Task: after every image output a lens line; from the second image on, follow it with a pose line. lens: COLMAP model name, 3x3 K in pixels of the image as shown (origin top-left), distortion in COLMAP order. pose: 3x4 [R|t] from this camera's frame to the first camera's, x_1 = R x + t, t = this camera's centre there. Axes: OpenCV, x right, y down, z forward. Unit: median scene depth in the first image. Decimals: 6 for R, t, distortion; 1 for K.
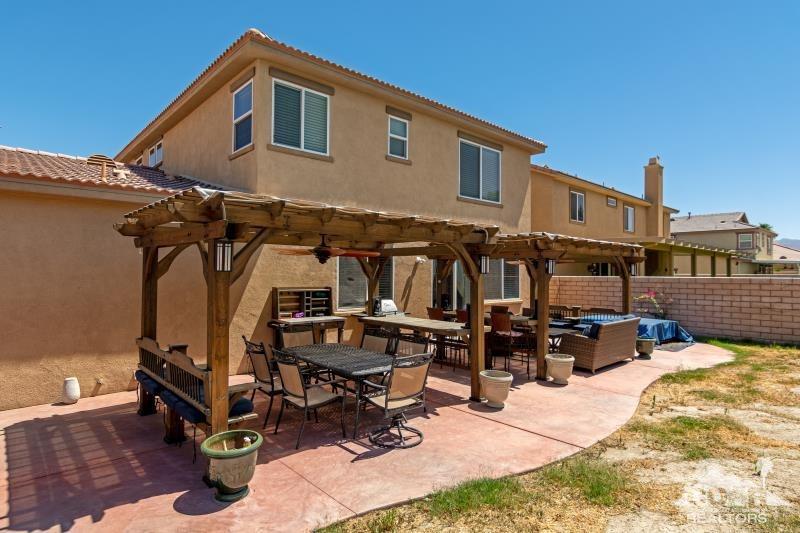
lens RADIAL K [[437.3, 0, 401.0], [0, 437.3, 261.3], [0, 0, 1]] dist [0.004297, 0.000871]
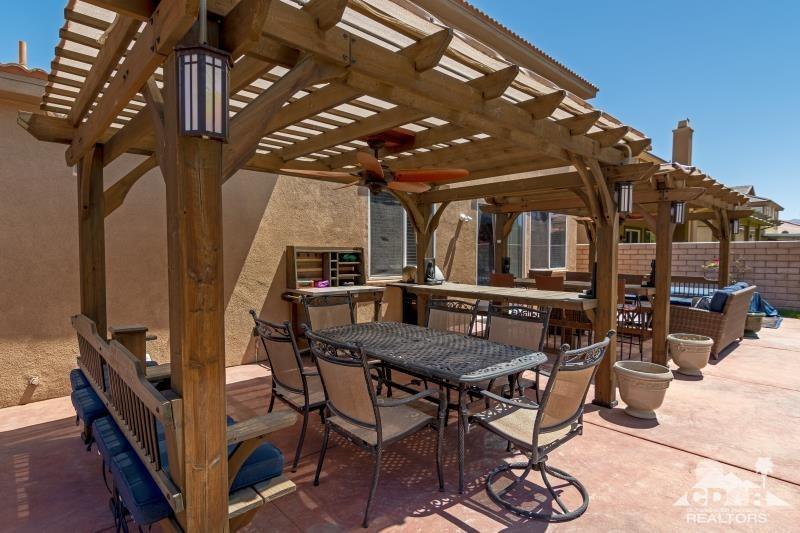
lens RADIAL K [[422.9, 0, 400.0], [0, 422.9, 270.2], [0, 0, 1]] dist [0.012616, -0.000462]
pose [[0.999956, -0.004905, 0.008015, -0.117652], [0.004333, 0.997542, 0.069933, 0.054583], [-0.008339, -0.069895, 0.997519, 0.306745]]
